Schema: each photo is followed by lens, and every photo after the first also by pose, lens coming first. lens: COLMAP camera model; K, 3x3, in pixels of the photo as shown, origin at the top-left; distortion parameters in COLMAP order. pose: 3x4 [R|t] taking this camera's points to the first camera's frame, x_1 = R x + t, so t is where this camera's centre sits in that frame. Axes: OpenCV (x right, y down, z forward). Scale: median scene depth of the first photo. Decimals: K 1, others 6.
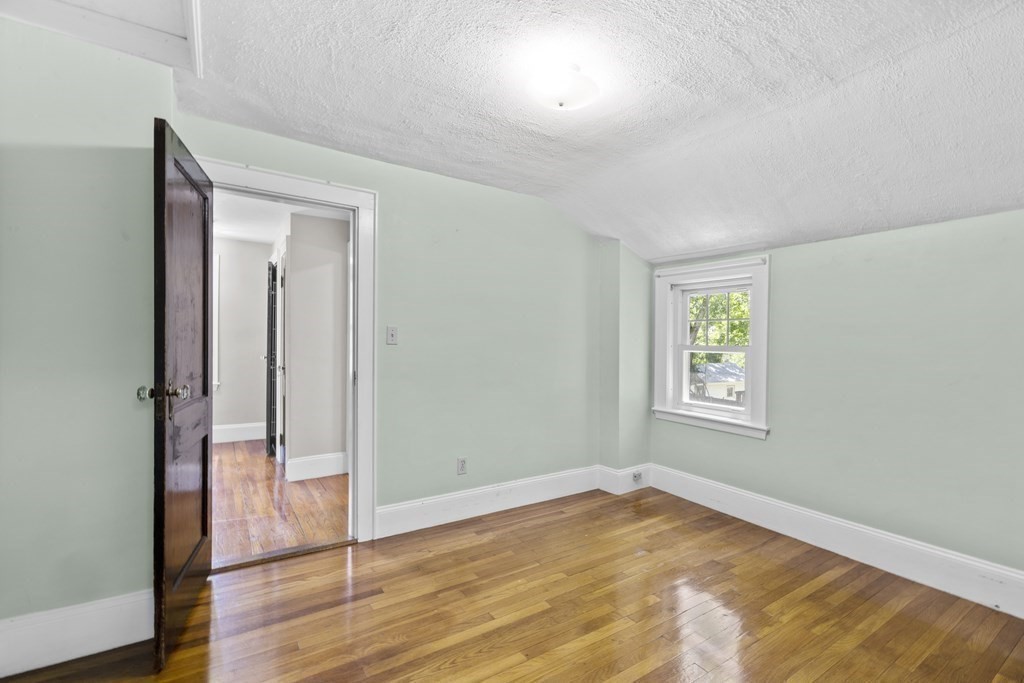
lens RADIAL K [[467.5, 0, 512.0], [0, 467.5, 341.5], [0, 0, 1]] dist [-0.001357, -0.000066]
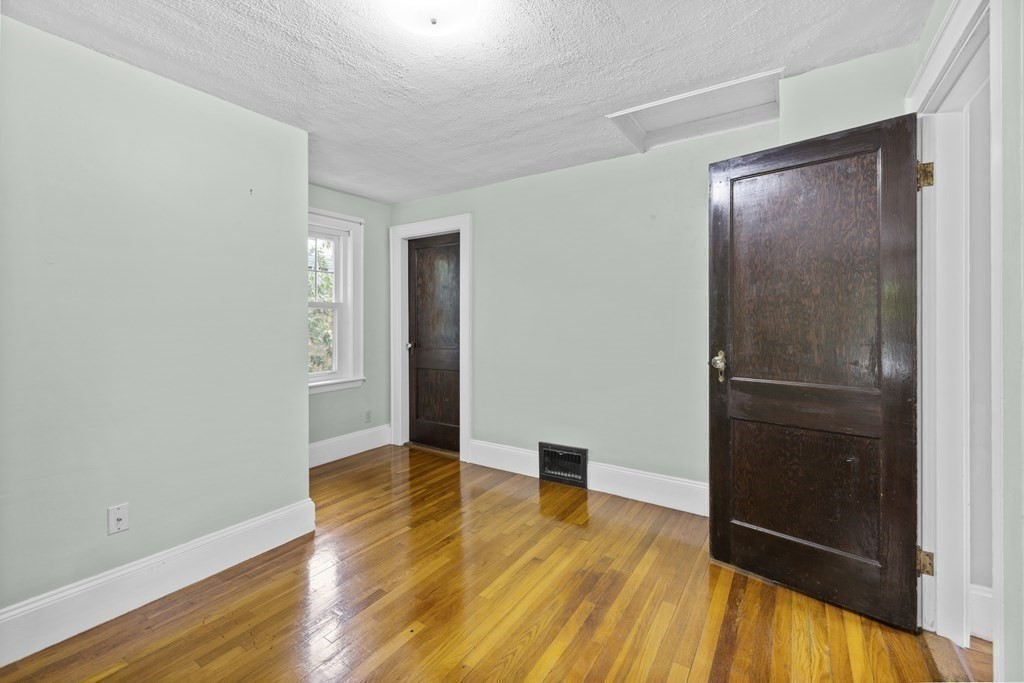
lens RADIAL K [[436.0, 0, 511.5], [0, 436.0, 327.1], [0, 0, 1]] dist [0.000805, 0.000222]
pose [[-0.921016, -0.003243, -0.389511, 0.202967], [-0.008347, 0.999900, 0.011413, -0.000794], [0.389435, 0.013763, -0.920951, 1.307886]]
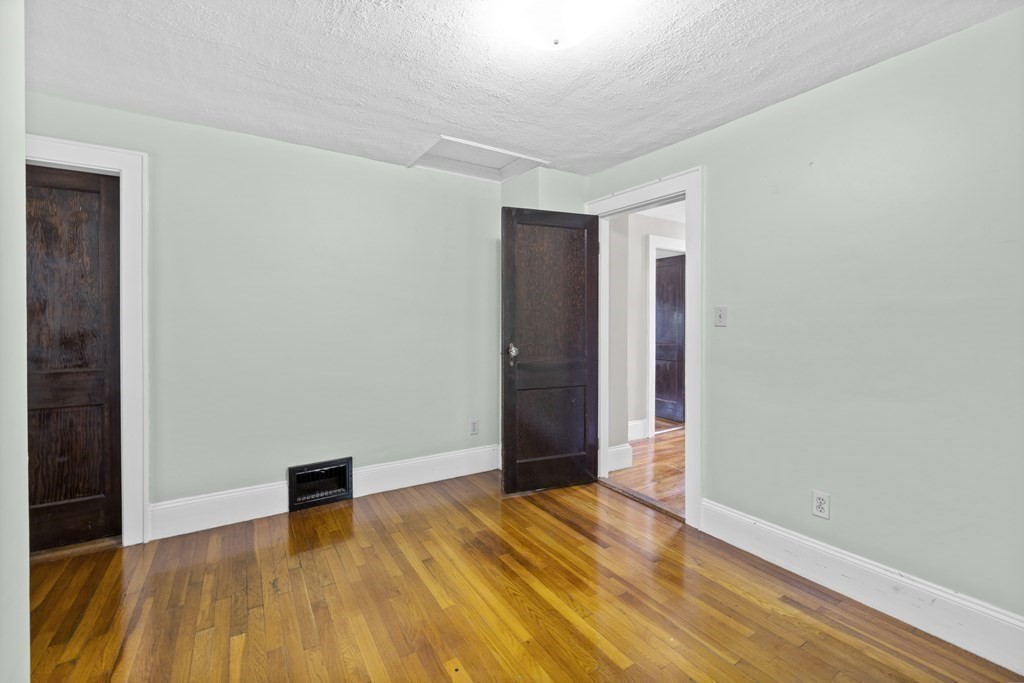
lens RADIAL K [[436.0, 0, 511.5], [0, 436.0, 327.1], [0, 0, 1]] dist [0.000805, 0.000222]
pose [[-0.022881, 0.002556, -0.999735, 0.683117], [-0.001466, 0.999996, 0.002590, 0.006358], [0.999737, 0.001524, -0.022877, 0.712452]]
